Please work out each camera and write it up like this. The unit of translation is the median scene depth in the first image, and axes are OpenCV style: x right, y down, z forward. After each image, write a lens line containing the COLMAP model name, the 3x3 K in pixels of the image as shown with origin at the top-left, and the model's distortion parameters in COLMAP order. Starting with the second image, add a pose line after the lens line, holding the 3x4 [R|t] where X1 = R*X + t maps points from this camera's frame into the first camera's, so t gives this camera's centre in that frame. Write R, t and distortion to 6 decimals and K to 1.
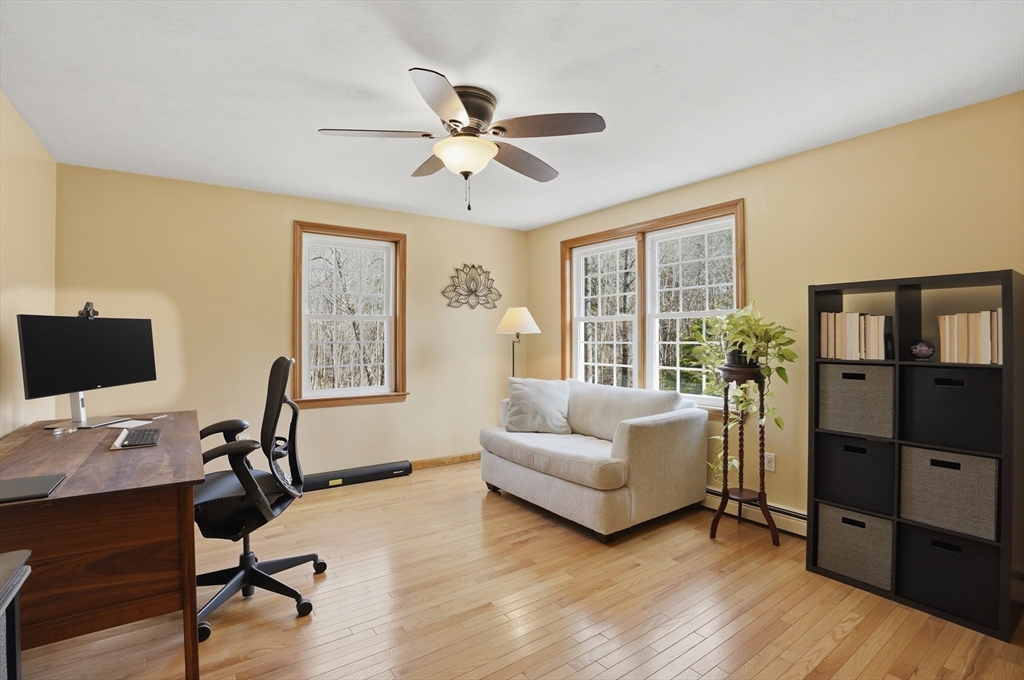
lens RADIAL K [[475.4, 0, 498.6], [0, 475.4, 355.7], [0, 0, 1]] dist [-0.084679, 0.020675]
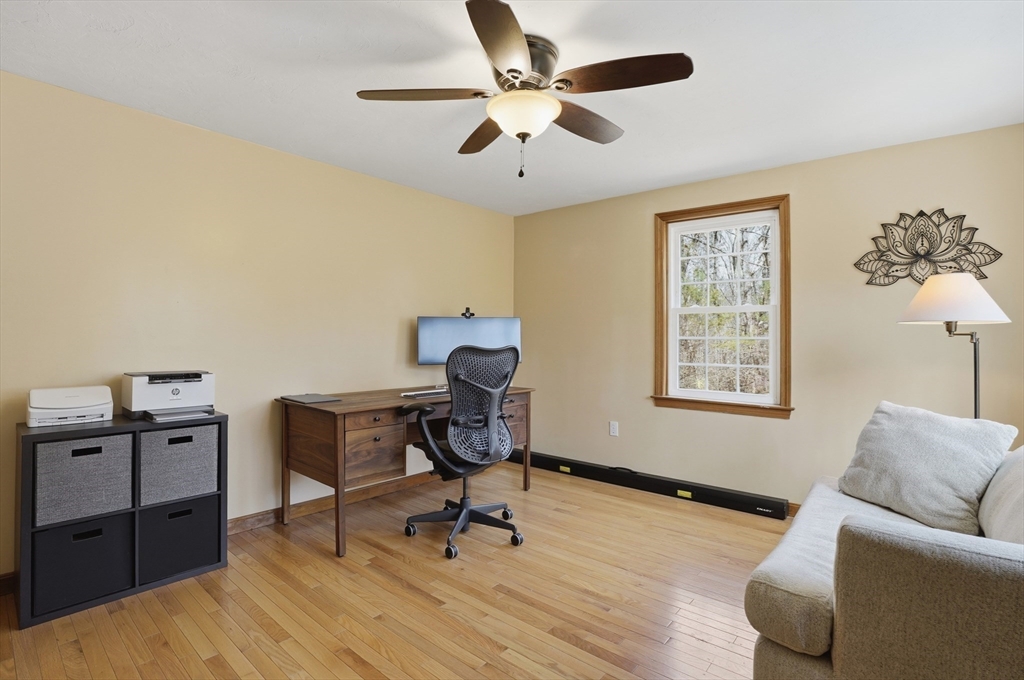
lens RADIAL K [[479.4, 0, 512.0], [0, 479.4, 340.0], [0, 0, 1]] dist [-0.078042, 0.022361]
pose [[0.267185, 0.008247, -0.963610, 0.378745], [-0.047013, 0.998884, -0.004486, -0.003262], [0.962498, 0.046500, 0.267275, 0.377564]]
